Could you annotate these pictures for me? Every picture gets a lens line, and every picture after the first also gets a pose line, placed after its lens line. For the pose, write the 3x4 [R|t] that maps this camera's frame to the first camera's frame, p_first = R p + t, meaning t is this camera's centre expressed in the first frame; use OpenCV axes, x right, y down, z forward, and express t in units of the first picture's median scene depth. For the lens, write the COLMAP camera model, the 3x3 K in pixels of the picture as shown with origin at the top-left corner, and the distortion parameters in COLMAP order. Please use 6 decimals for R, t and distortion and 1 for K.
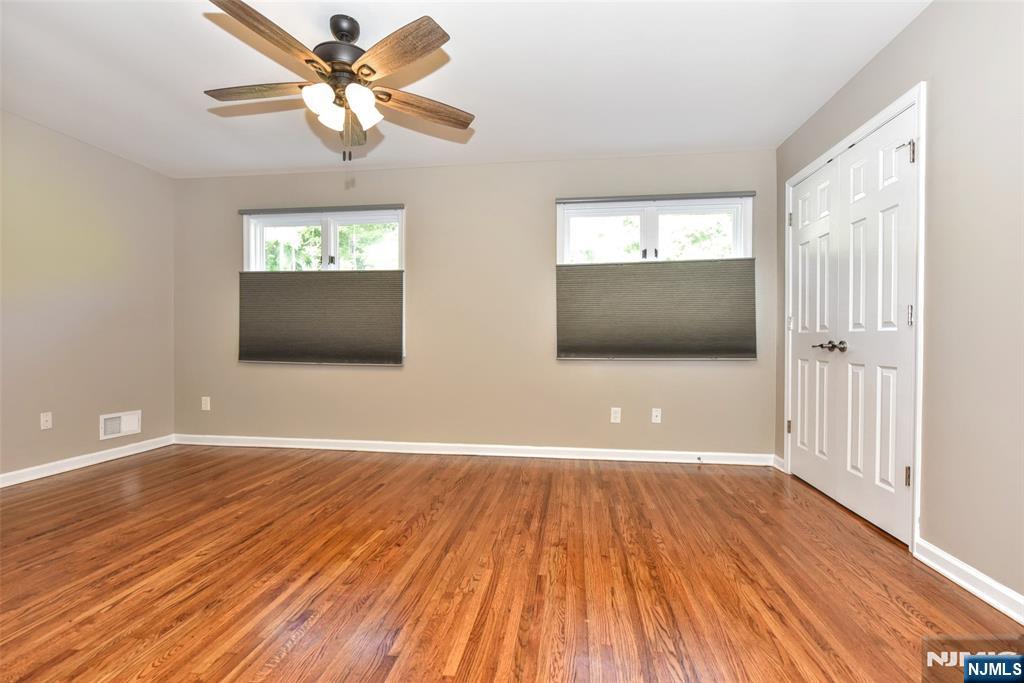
lens RADIAL K [[481.7, 0, 512.0], [0, 481.7, 341.5], [0, 0, 1]] dist [-0.000170, -0.000231]
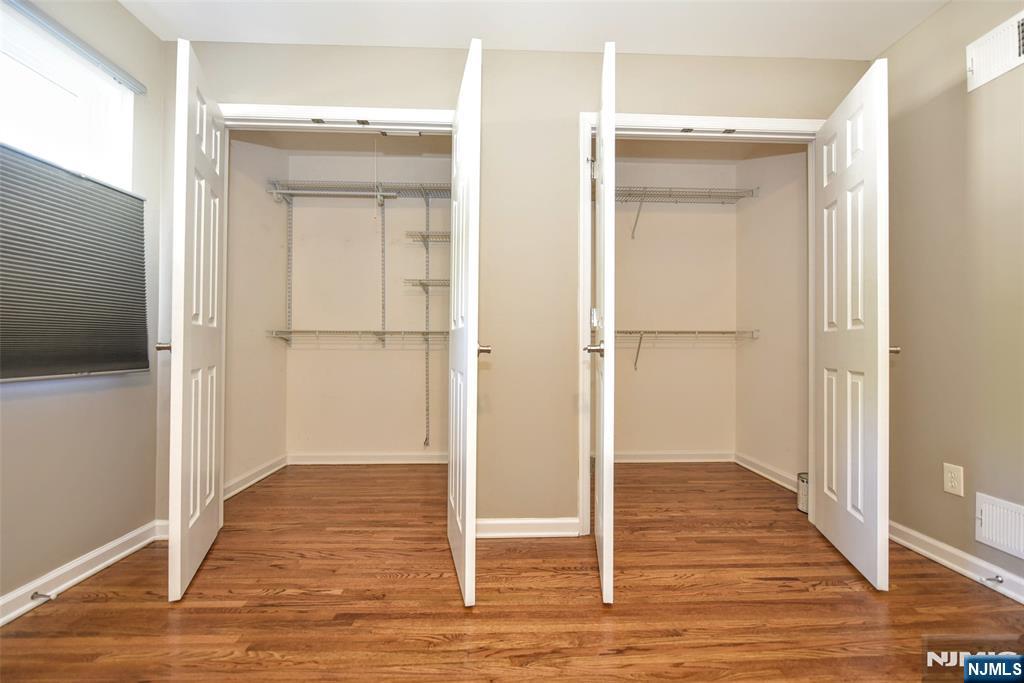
lens RADIAL K [[437.0, 0, 512.0], [0, 437.0, 341.5], [0, 0, 1]] dist [-0.021218, -0.000053]
pose [[-0.164553, 0.002767, 0.986364, -0.165438], [0.006038, 0.999980, -0.001798, 0.007431], [-0.986350, 0.005660, -0.164567, 1.195516]]
